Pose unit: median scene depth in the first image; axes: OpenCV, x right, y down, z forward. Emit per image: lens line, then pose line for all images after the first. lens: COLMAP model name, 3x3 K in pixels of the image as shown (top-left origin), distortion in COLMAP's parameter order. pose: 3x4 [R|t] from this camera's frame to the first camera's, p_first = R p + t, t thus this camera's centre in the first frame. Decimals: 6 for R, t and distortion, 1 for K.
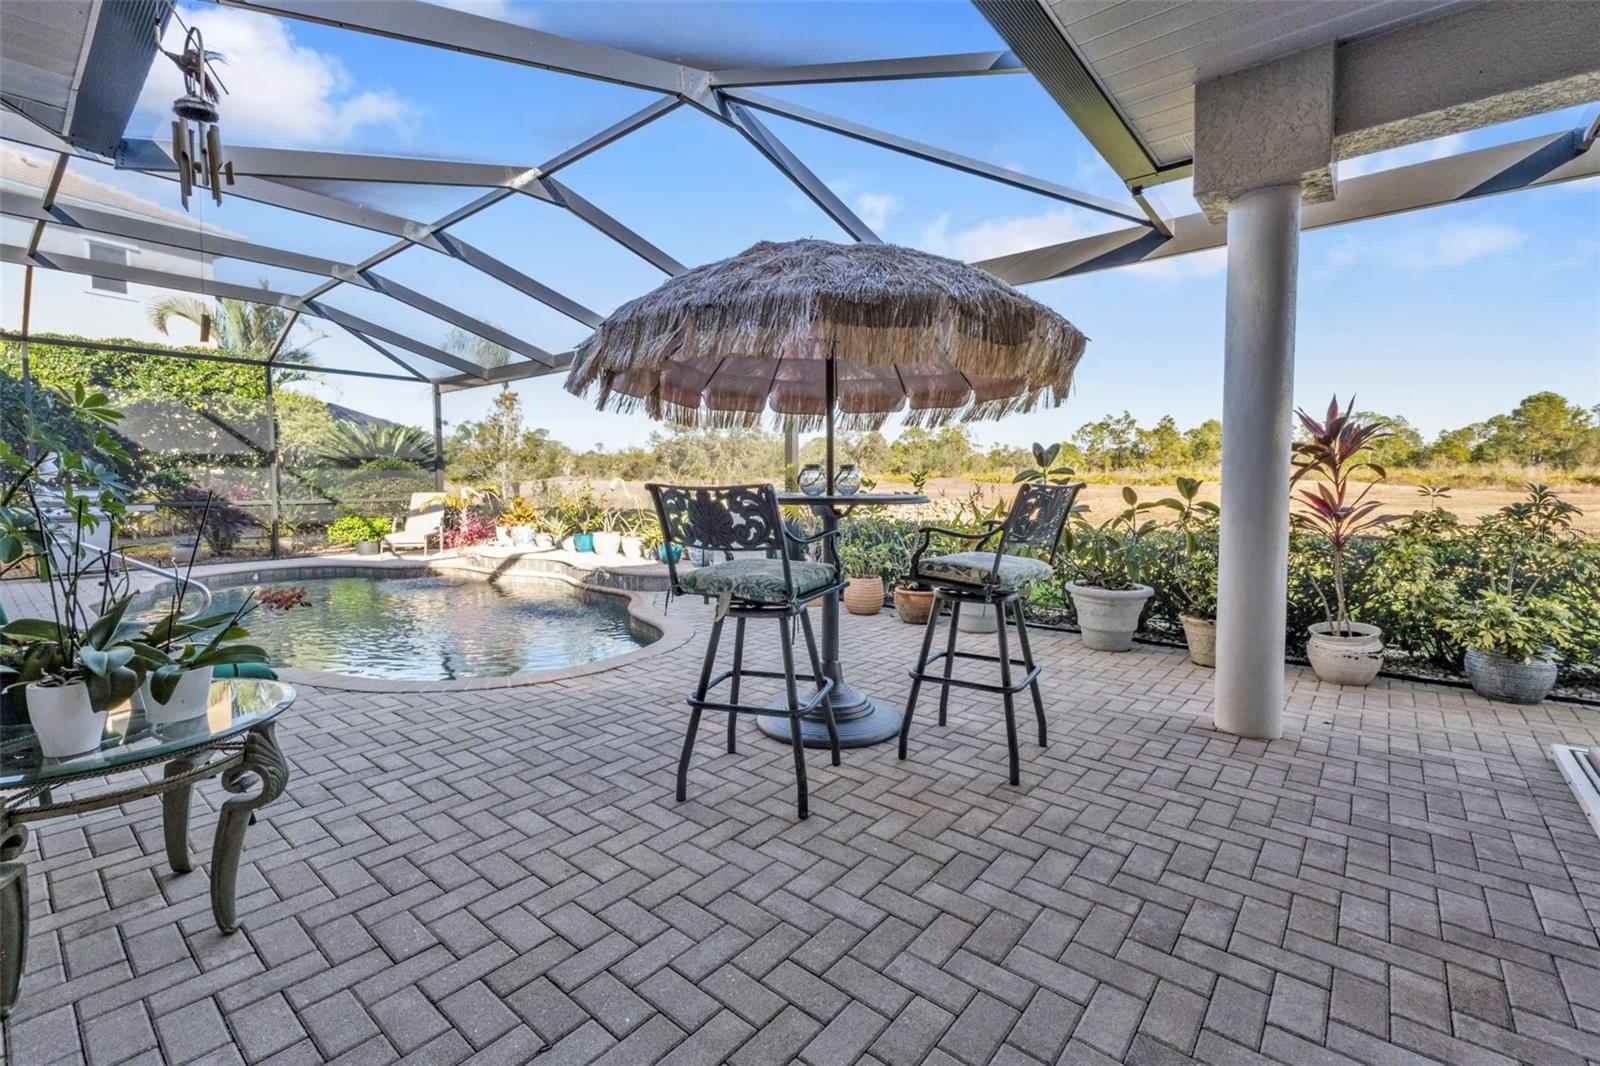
lens RADIAL K [[703.4, 0, 799.1], [0, 703.4, 519.4], [0, 0, 1]] dist [0.023057, -0.000014]
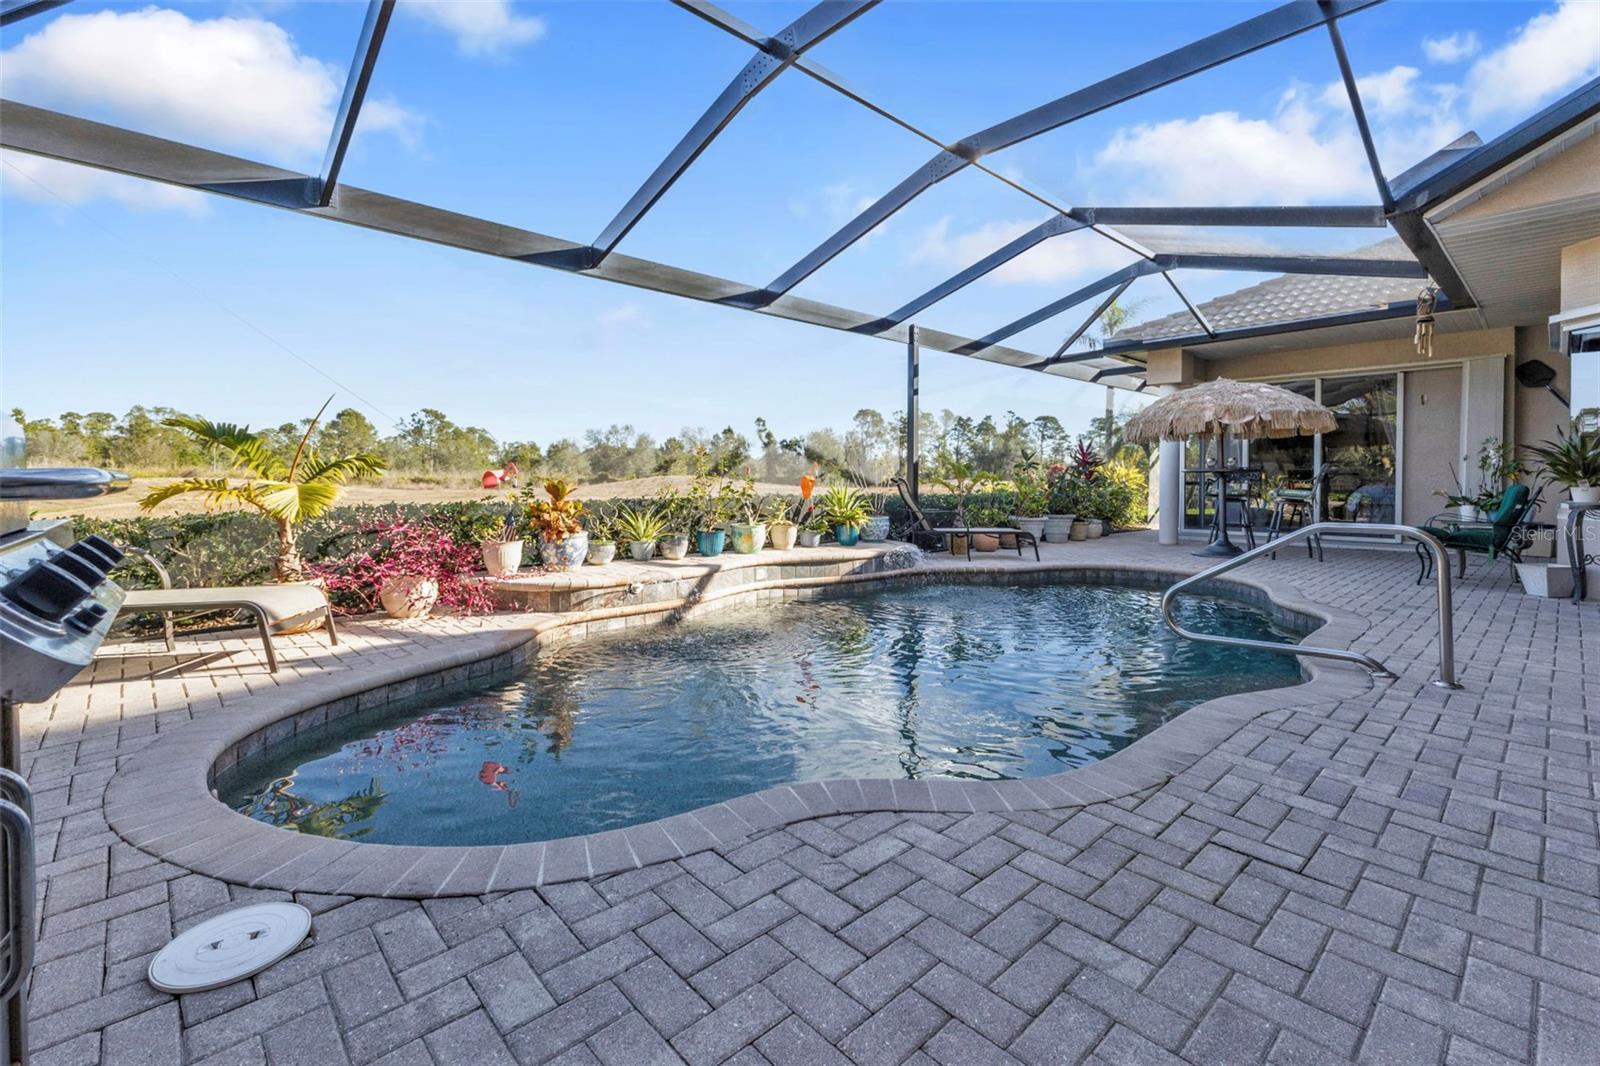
lens RADIAL K [[705.1, 0, 819.0], [0, 705.1, 481.7], [0, 0, 1]] dist [0.009607, 0.000111]
pose [[0.103909, 0.001029, 0.994586, -0.864432], [0.051931, 0.998630, -0.006458, -0.016045], [-0.993230, 0.052321, 0.103713, 0.695378]]
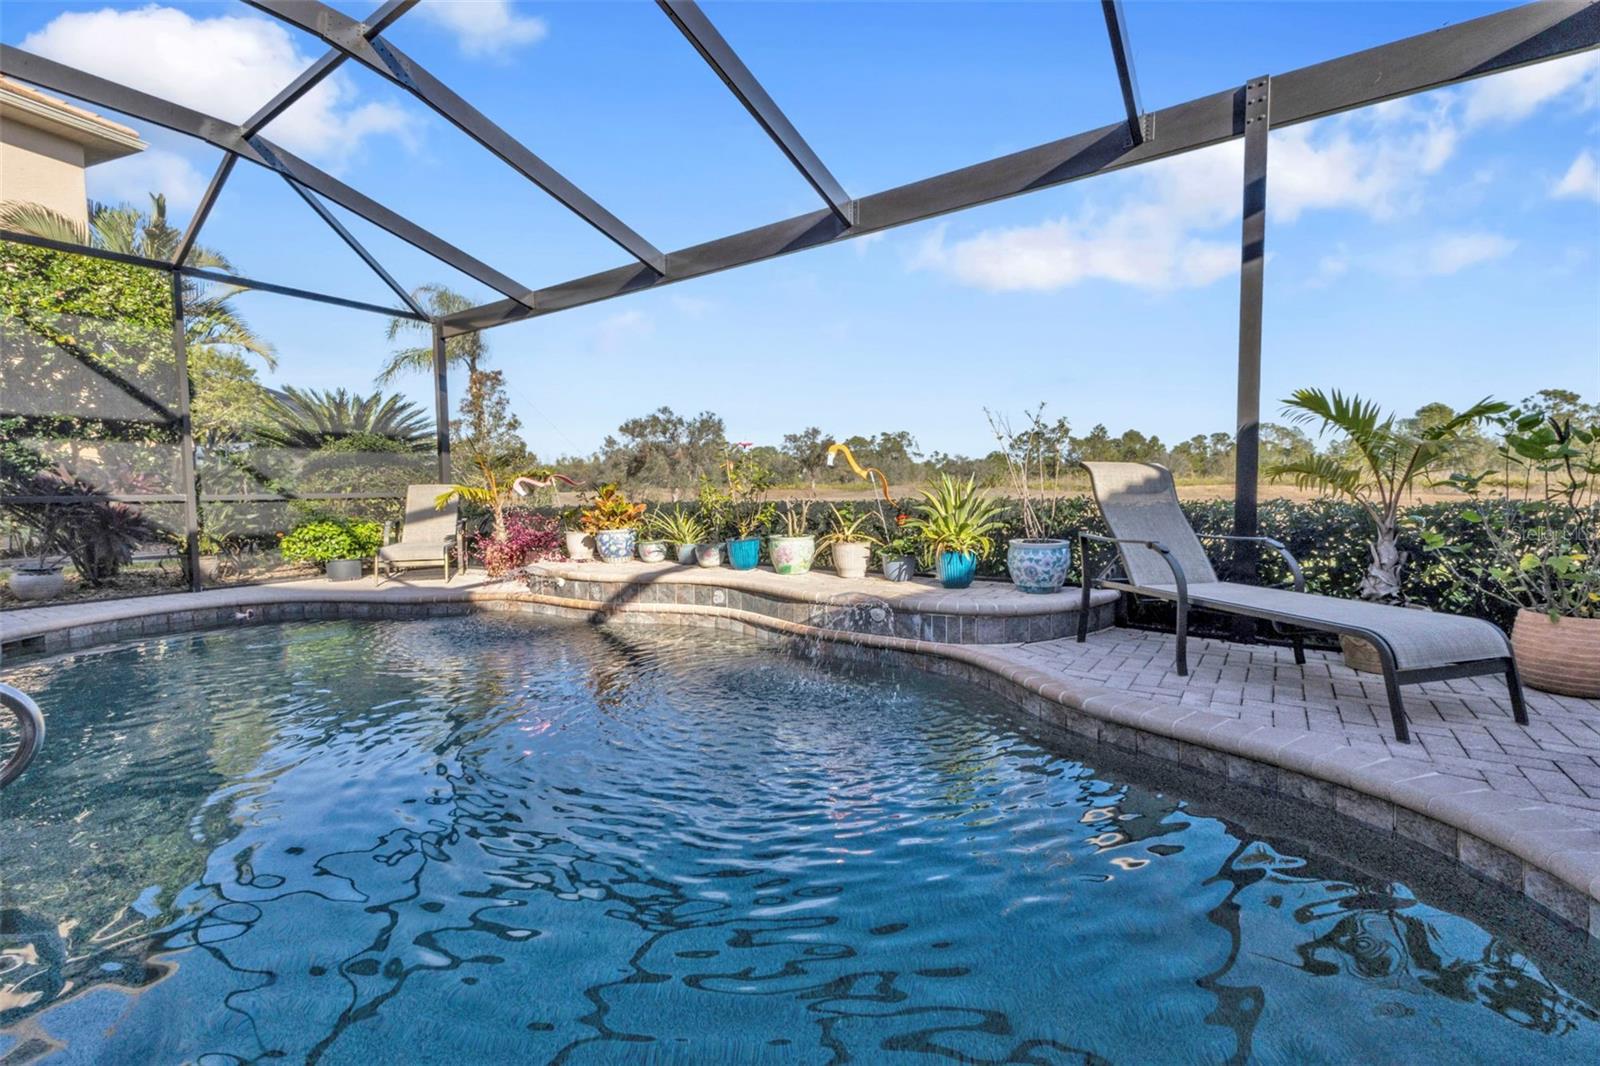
lens RADIAL K [[694.6, 0, 800.0], [0, 694.6, 533.0], [0, 0, 1]] dist [0.006912, -0.000253]
pose [[0.995061, -0.015118, 0.098112, -0.269300], [0.014774, 0.999882, 0.004224, 0.011358], [-0.098164, -0.002754, 0.995166, 0.344117]]
